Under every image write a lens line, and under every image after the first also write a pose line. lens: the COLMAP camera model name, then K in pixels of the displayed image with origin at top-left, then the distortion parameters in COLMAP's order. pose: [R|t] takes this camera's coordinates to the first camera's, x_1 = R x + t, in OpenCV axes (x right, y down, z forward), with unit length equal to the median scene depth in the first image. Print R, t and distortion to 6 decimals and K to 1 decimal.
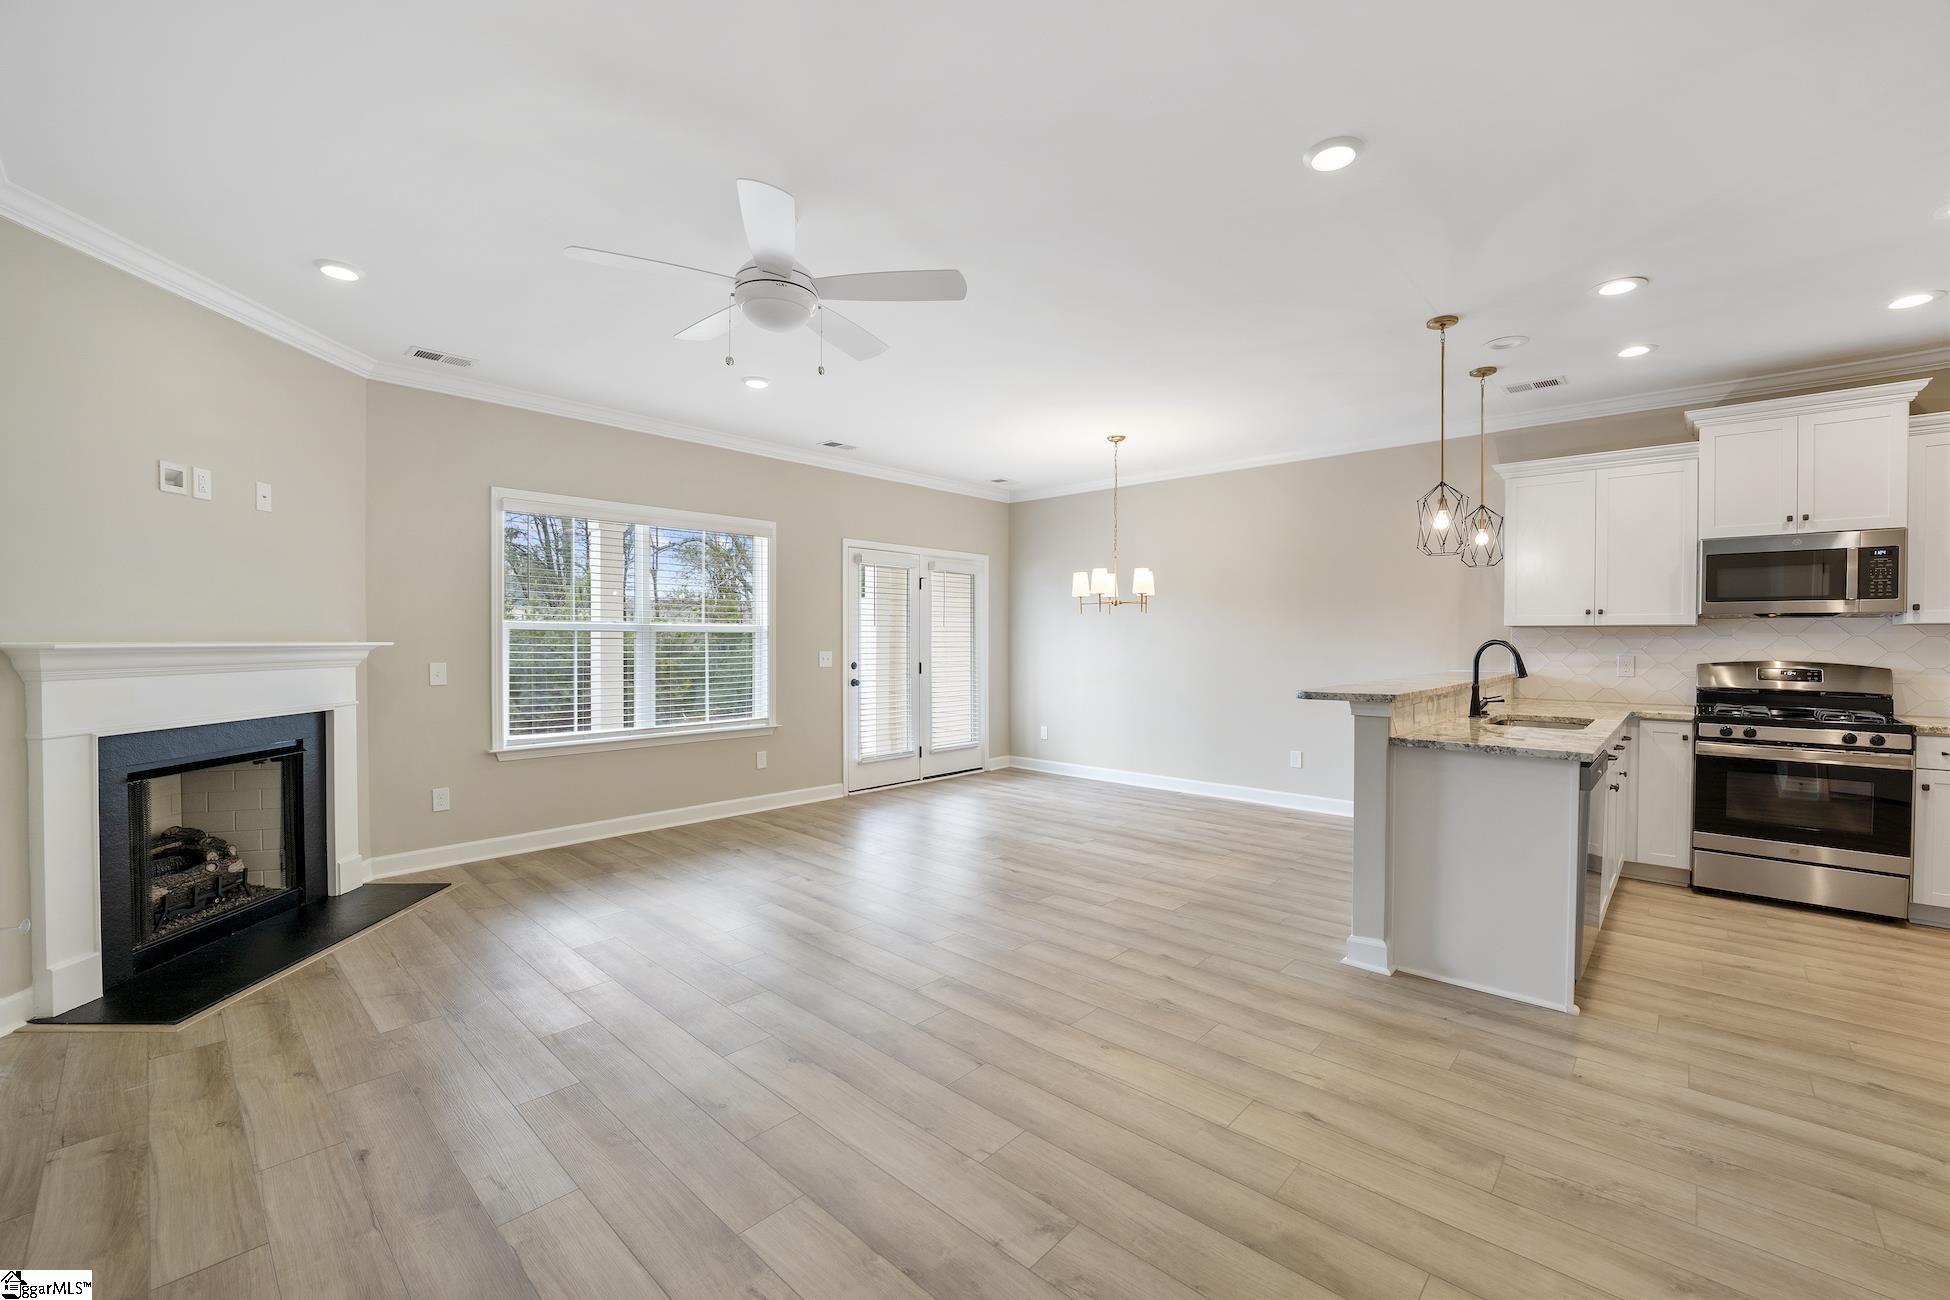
lens RADIAL K [[793.4, 0, 978.2], [0, 793.4, 650.3], [0, 0, 1]] dist [-0.023964, 0.001368]
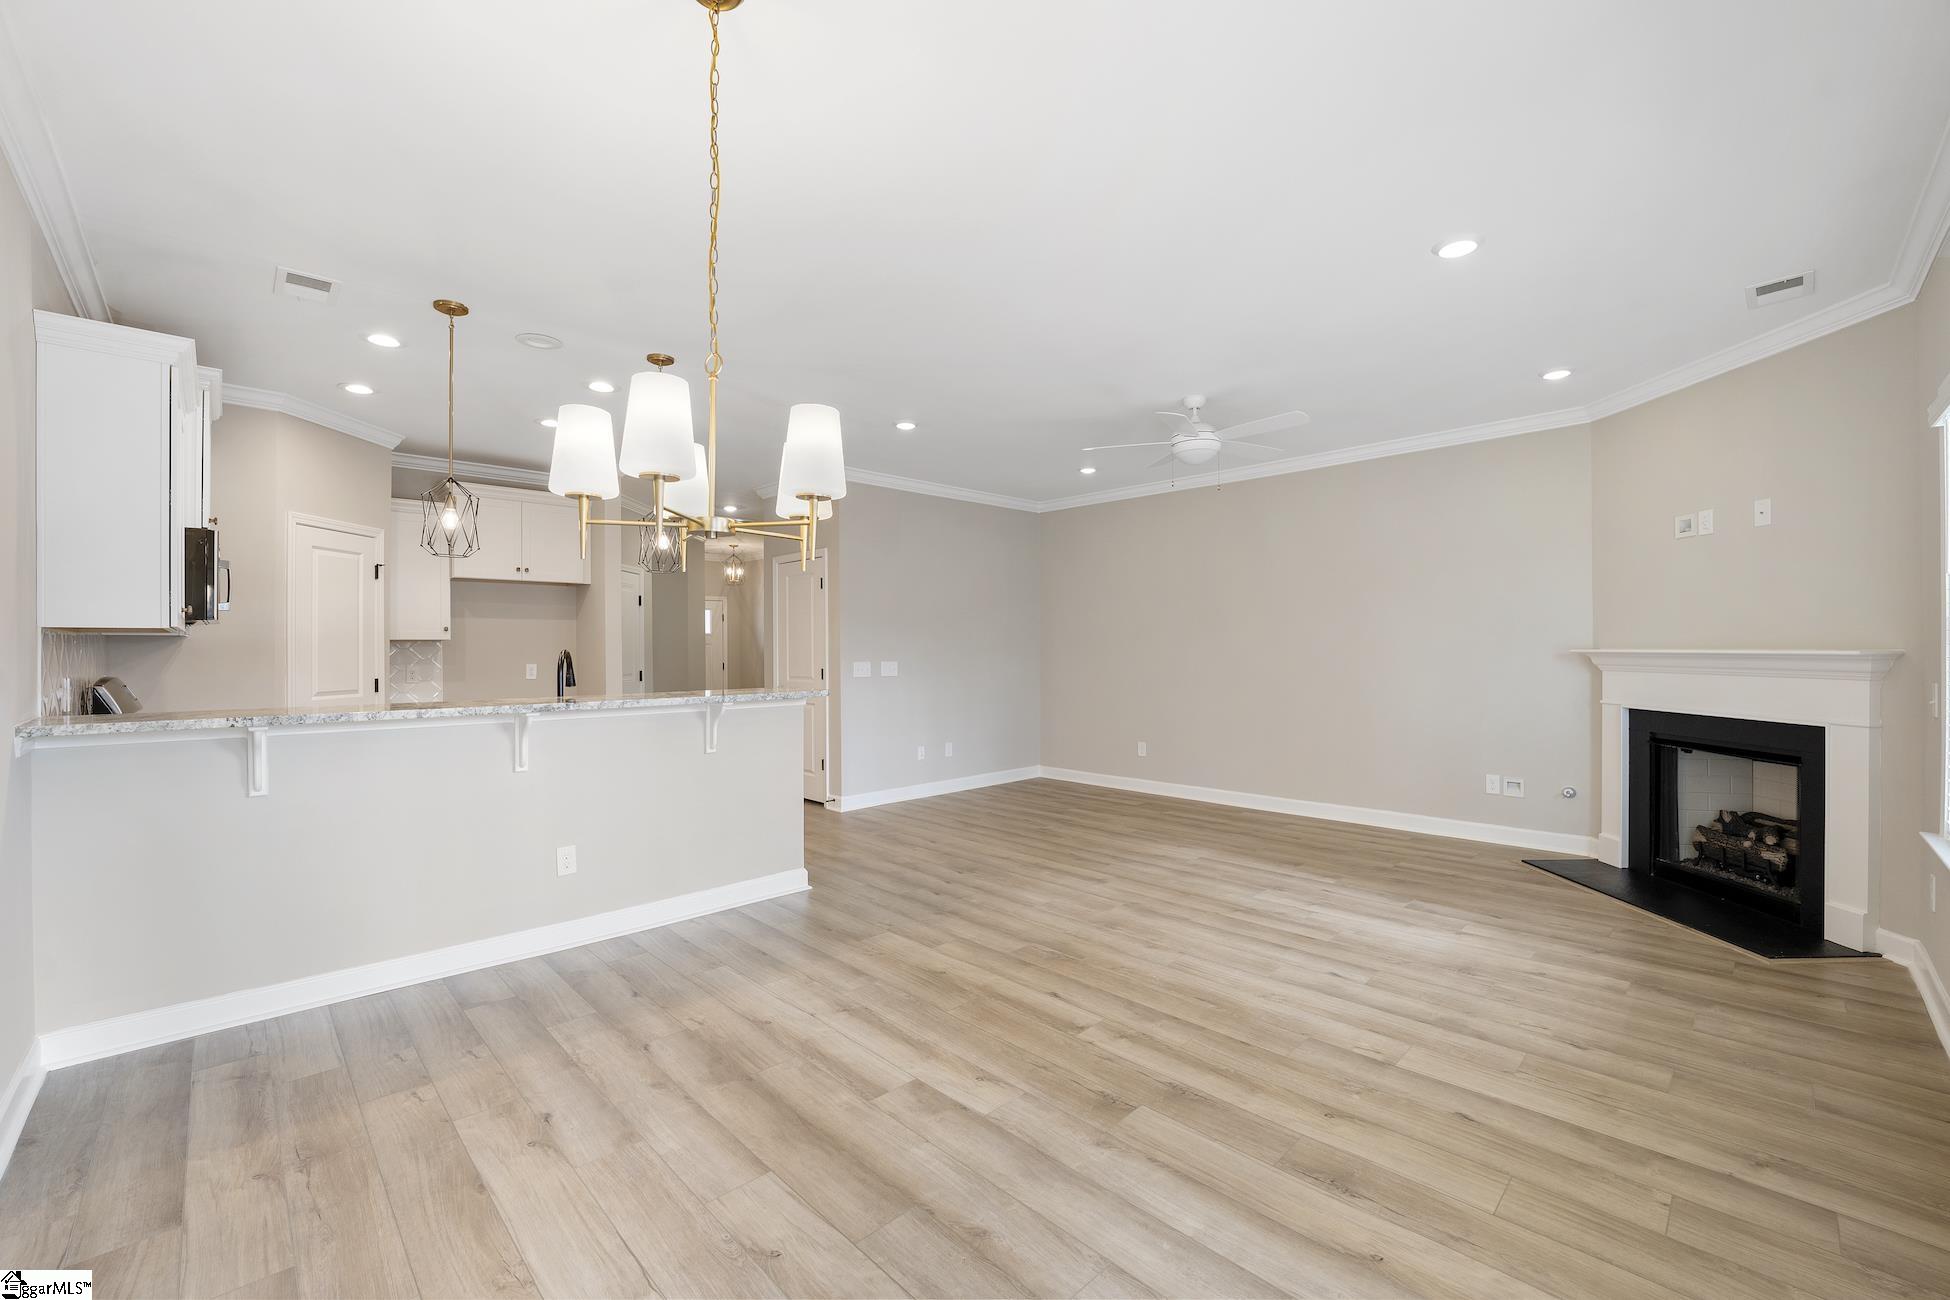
lens RADIAL K [[793.4, 0, 973.1], [0, 793.4, 645.9], [0, 0, 1]] dist [-0.023964, 0.001368]
pose [[-0.998424, 0.002356, 0.056075, 0.080263], [0.003029, 0.999924, 0.011920, -0.025991], [-0.056043, 0.012071, -0.998355, 1.745141]]
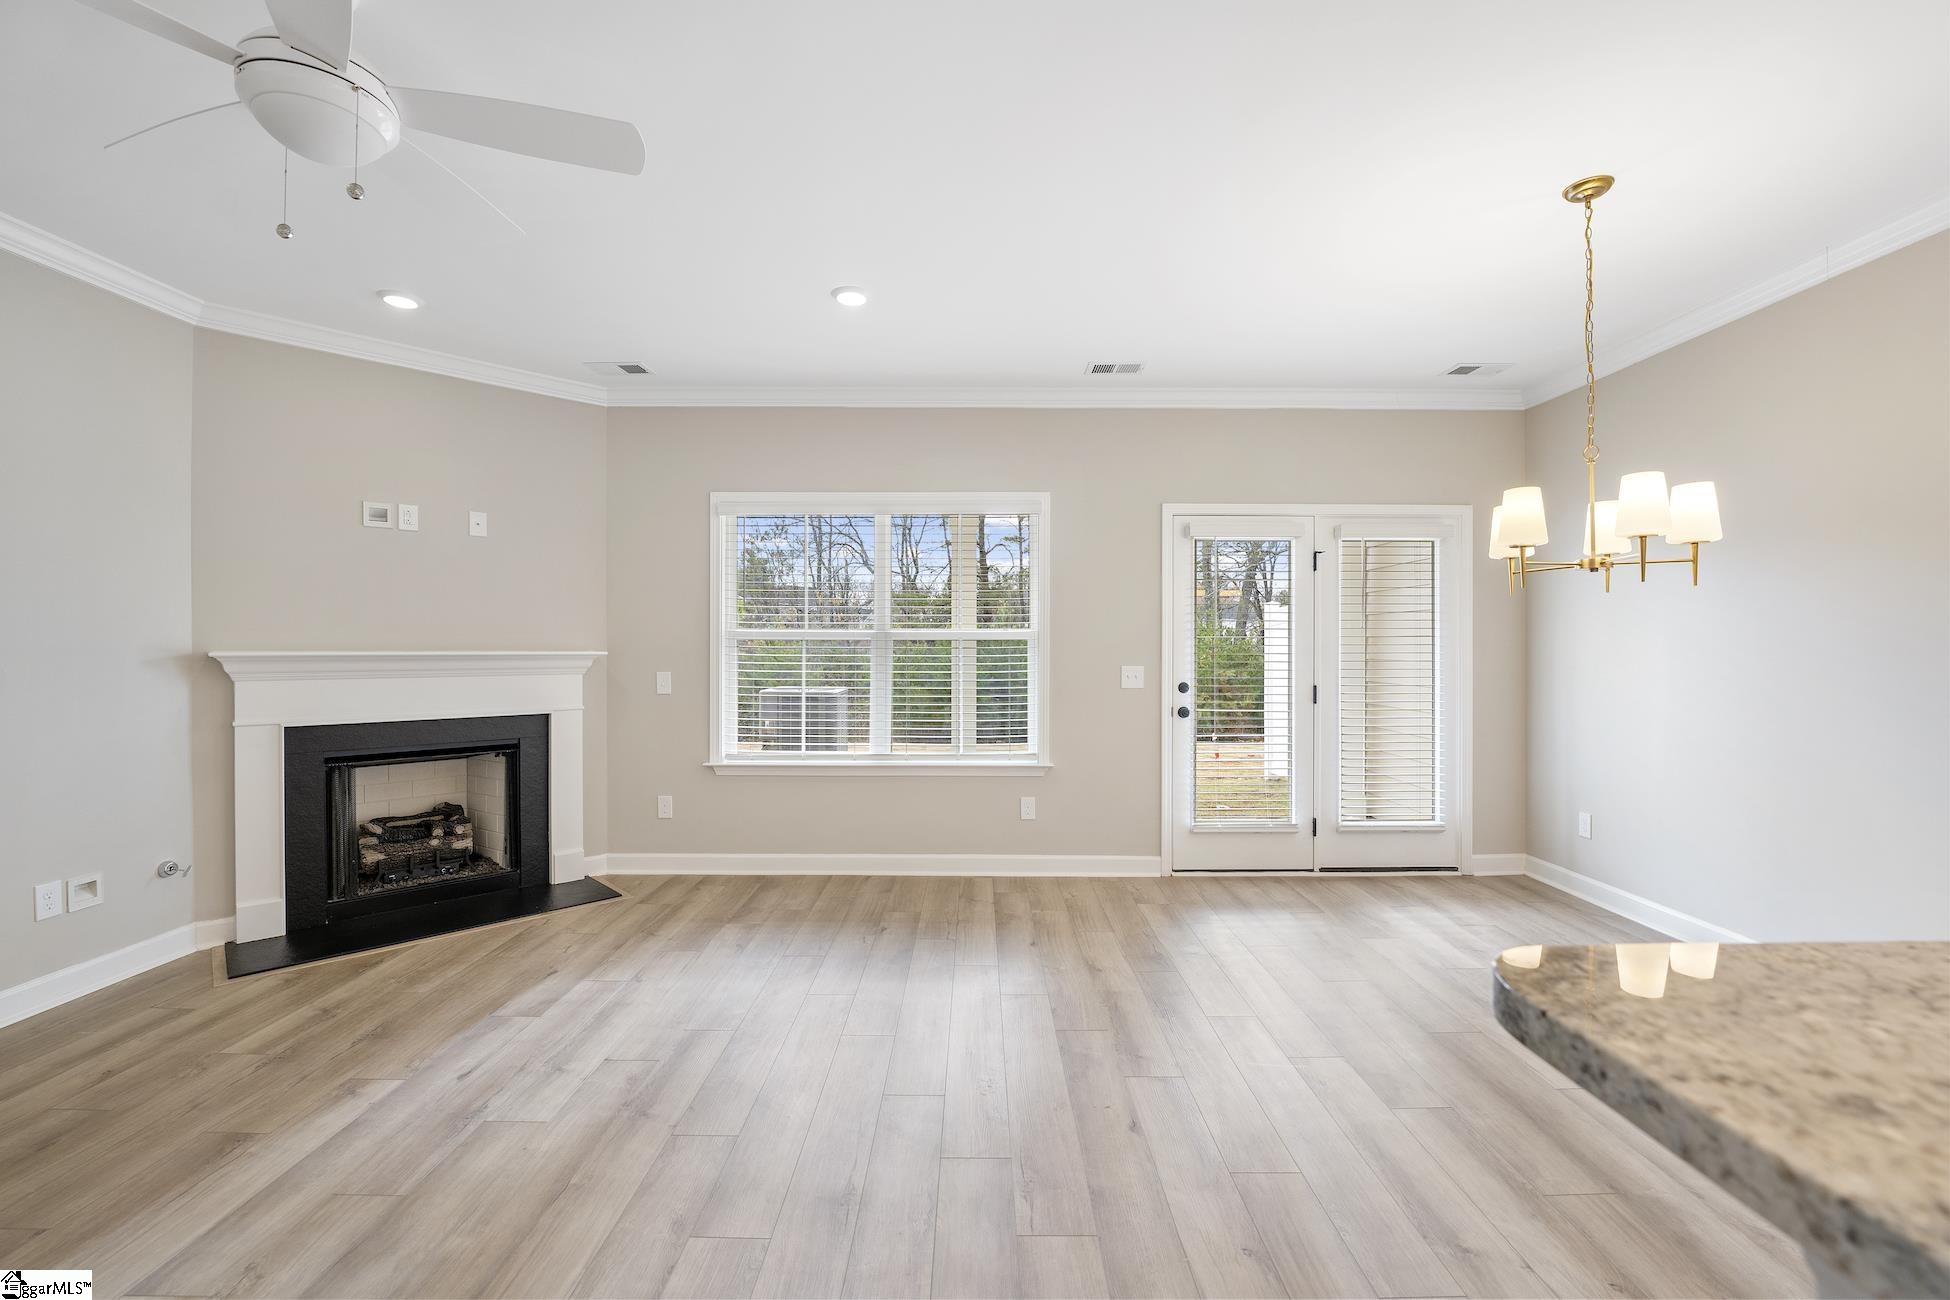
lens RADIAL K [[793.4, 0, 974.8], [0, 793.4, 651.8], [0, 0, 1]] dist [-0.023964, 0.001368]
pose [[0.676247, 0.003082, -0.736669, 0.350017], [-0.010844, 0.999925, -0.005771, -0.008959], [0.736596, 0.011892, 0.676229, 0.625208]]
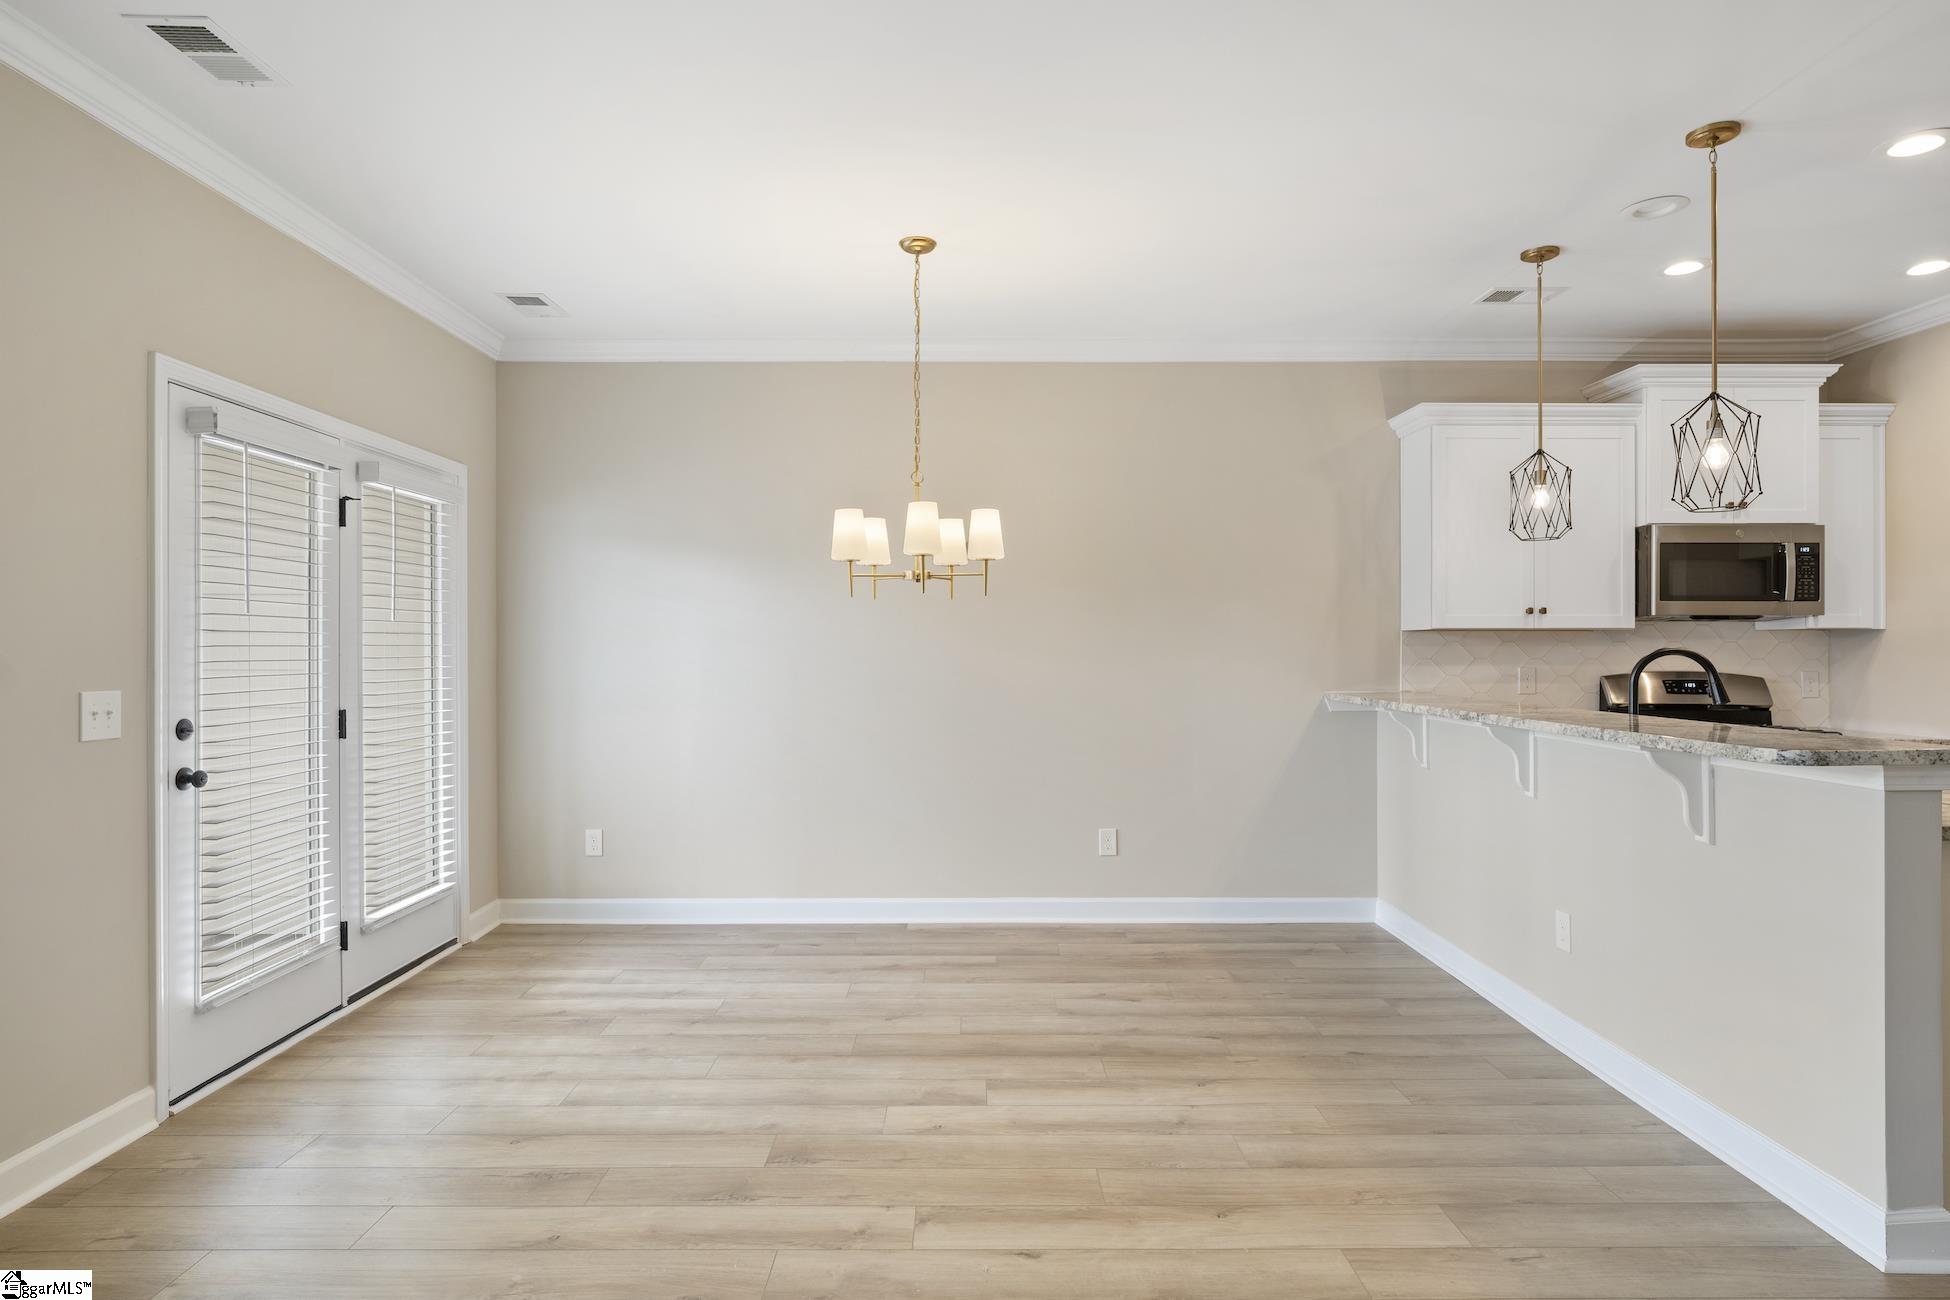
lens RADIAL K [[1048.2, 0, 978.0], [0, 1048.2, 645.9], [0, 0, 1]] dist [0.001430, 0.000504]
pose [[0.731004, -0.001994, 0.682370, -0.333543], [0.013021, 0.999854, -0.011026, -0.011502], [-0.682249, 0.016945, 0.730924, 0.669047]]
